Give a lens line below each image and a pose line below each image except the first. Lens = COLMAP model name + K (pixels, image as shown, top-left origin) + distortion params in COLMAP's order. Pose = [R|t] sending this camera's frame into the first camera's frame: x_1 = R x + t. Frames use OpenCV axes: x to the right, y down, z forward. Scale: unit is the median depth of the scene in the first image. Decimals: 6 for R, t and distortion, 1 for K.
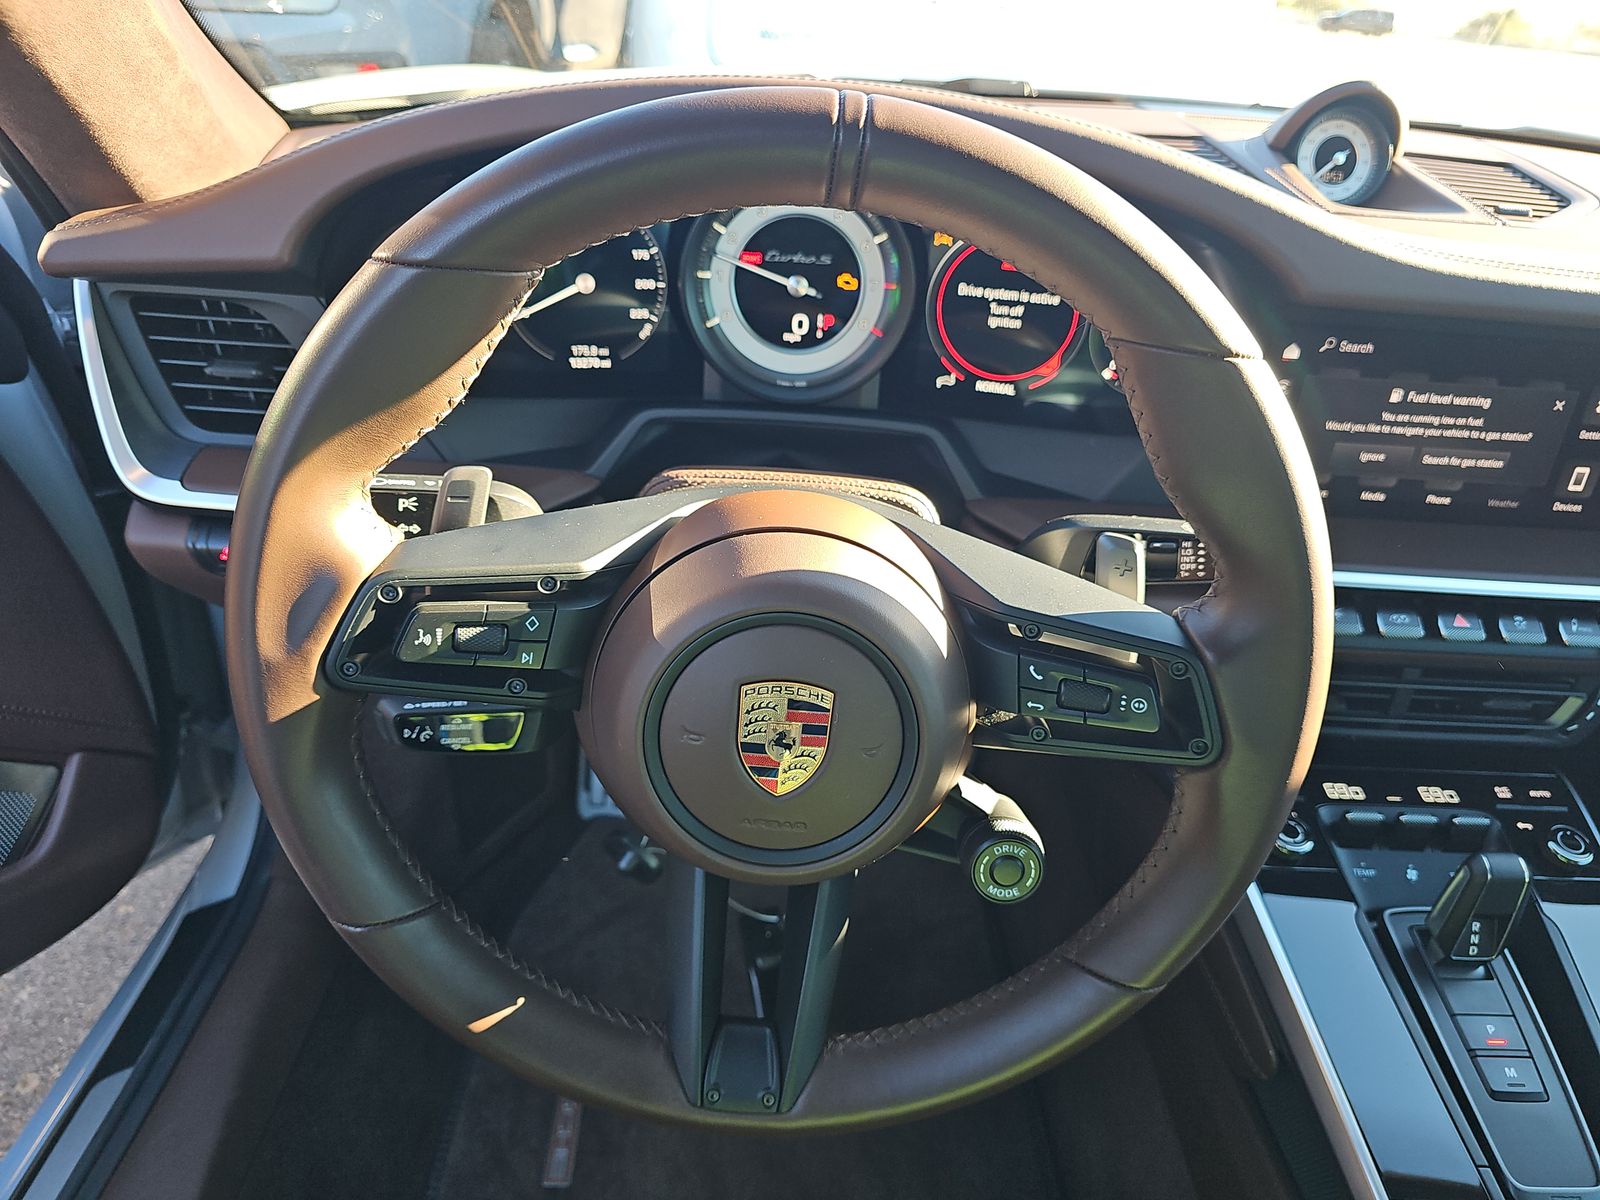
lens RADIAL K [[1070.6, 0, 813.4], [0, 1070.6, 616.3], [0, 0, 1]] dist [0.012639, -0.021951]
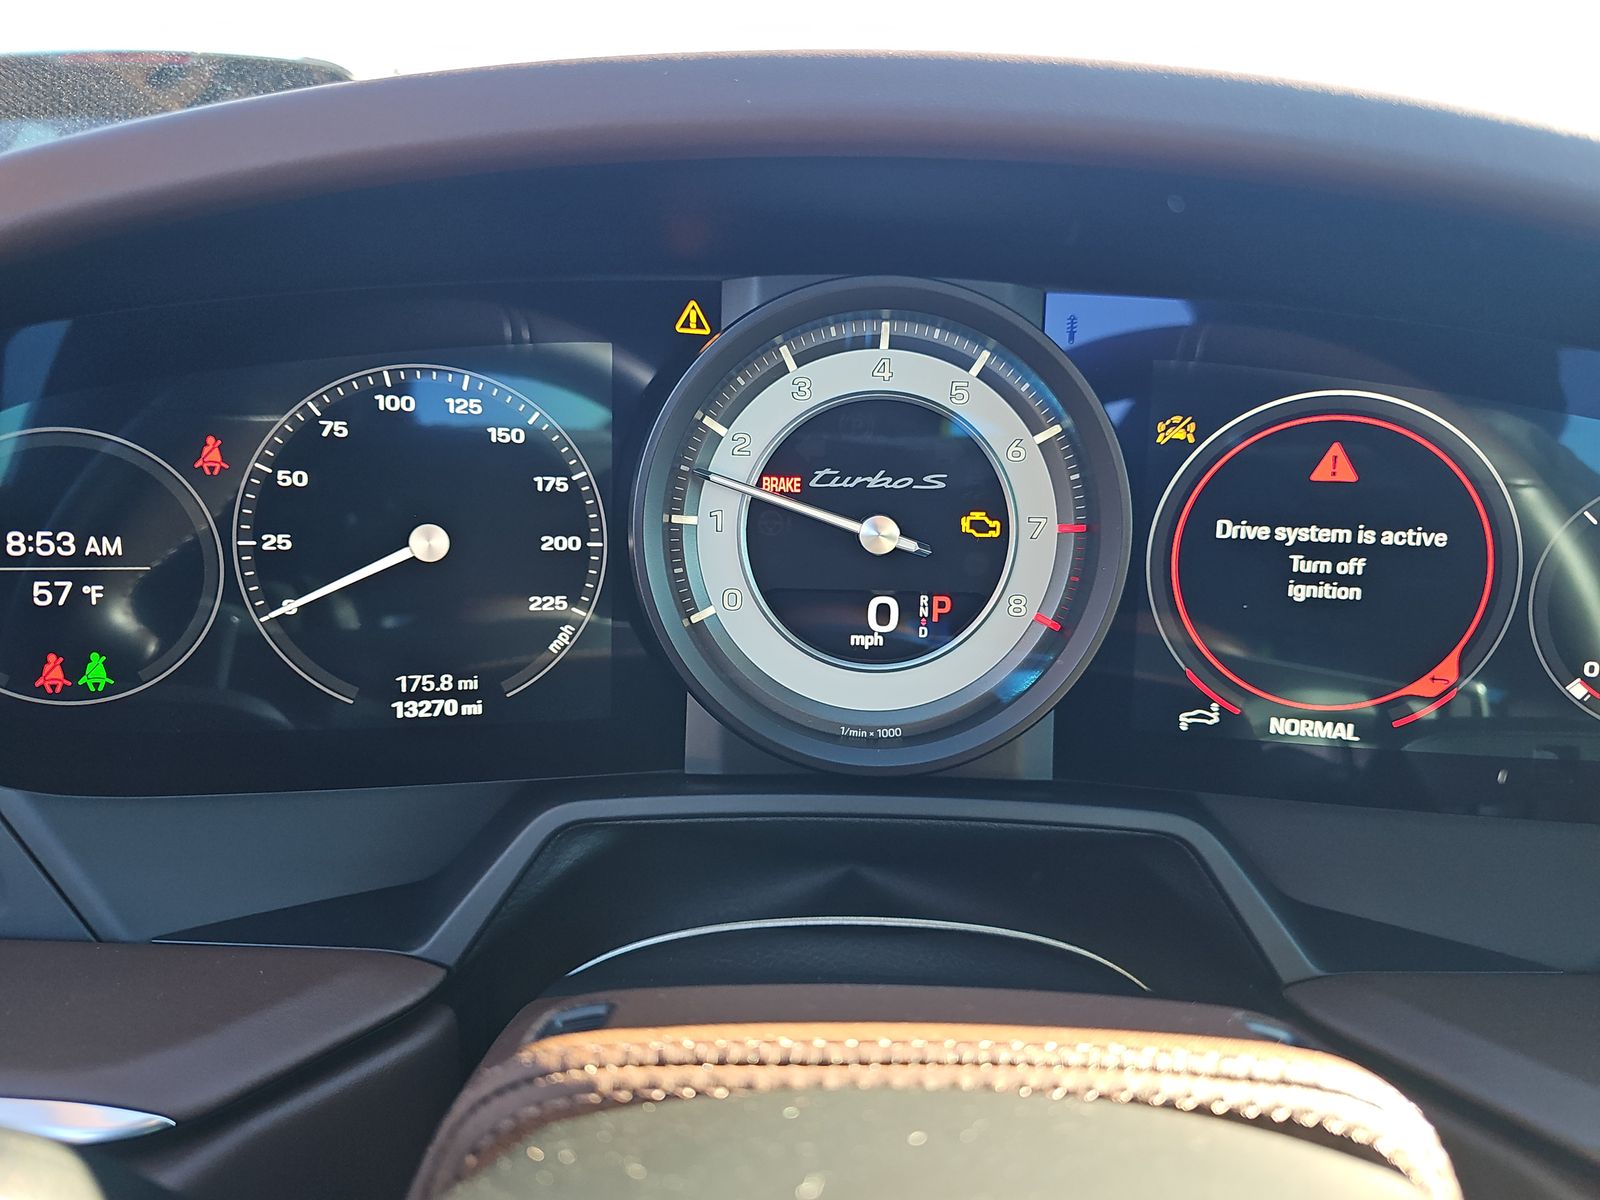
lens RADIAL K [[1065.9, 0, 808.7], [0, 1065.9, 630.6], [0, 0, 1]] dist [-0.003377, -0.007877]
pose [[0.999235, -0.037638, -0.010668, -0.042799], [0.032748, 0.953937, -0.298214, -0.127554], [0.021400, 0.297637, 0.954439, 0.561248]]
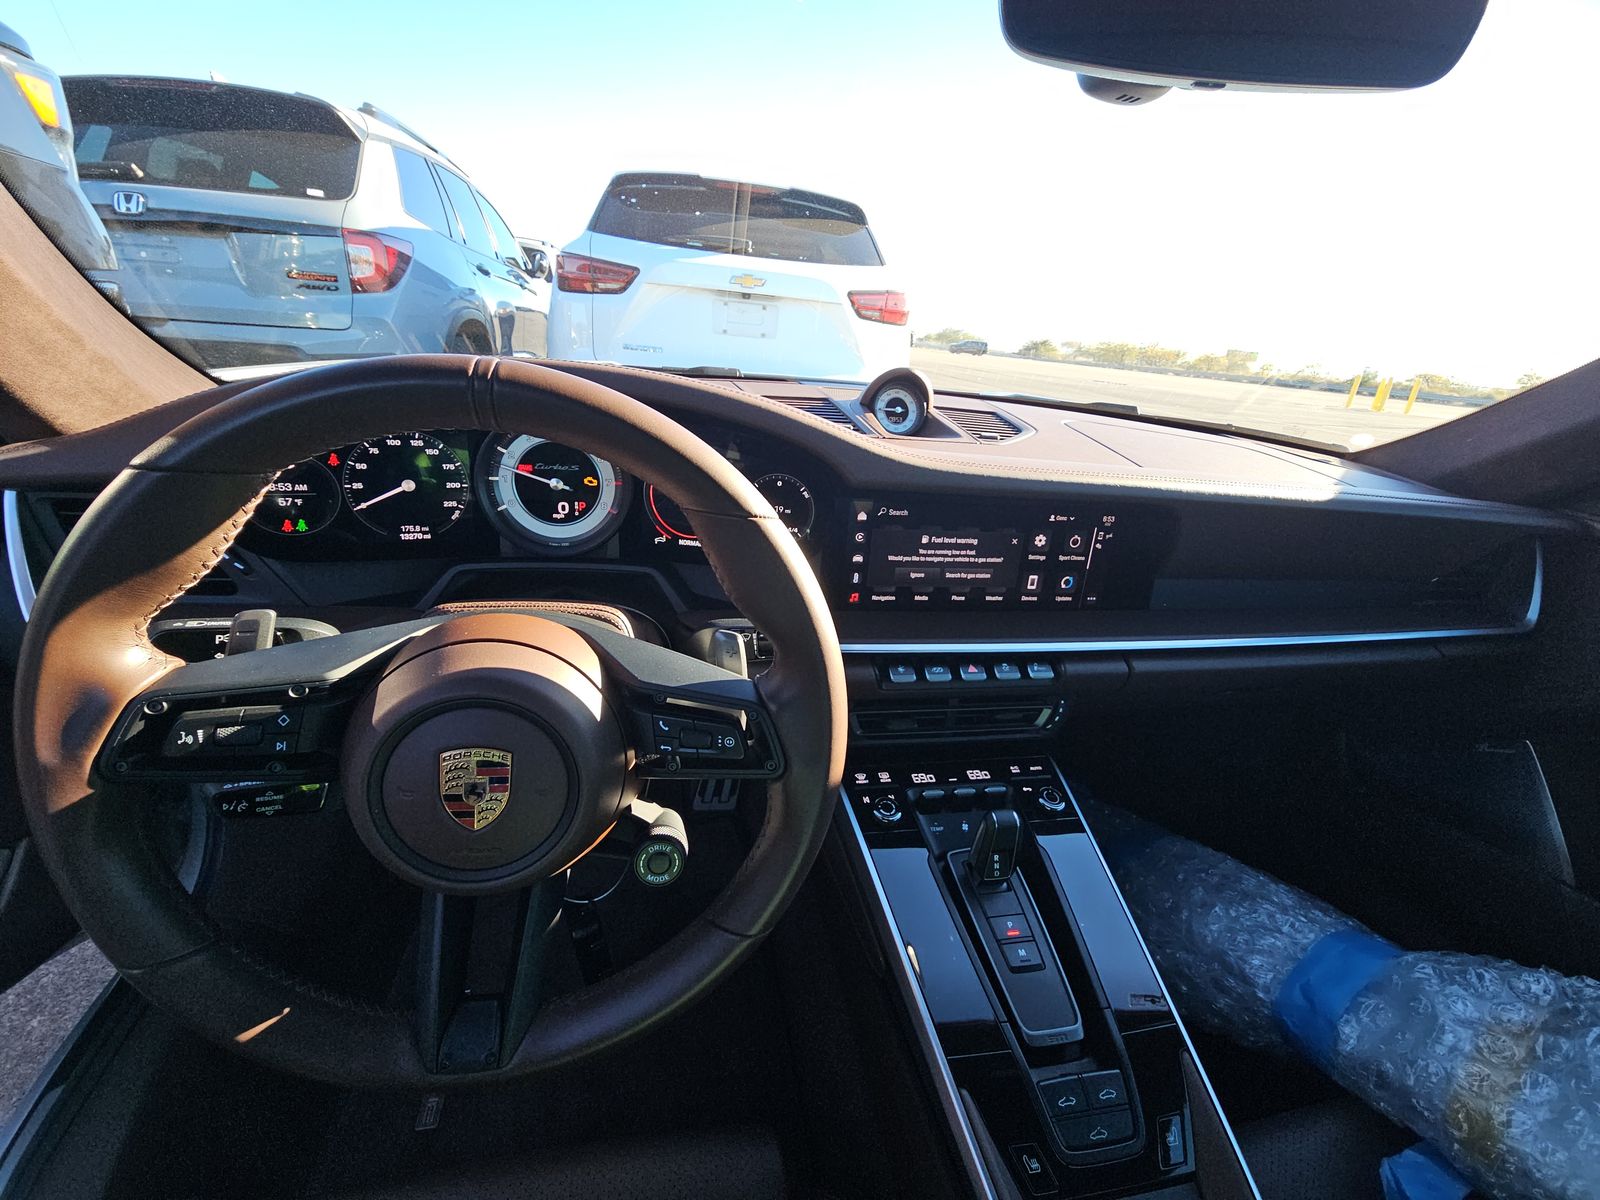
lens RADIAL K [[640.4, 0, 798.7], [0, 640.4, 593.1], [0, 0, 1]] dist [-0.000390, -0.002784]
pose [[0.984801, -0.048477, 0.166786, 0.171627], [0.070959, 0.988760, -0.131597, -0.000031], [-0.158532, 0.141432, 0.977172, 0.043637]]
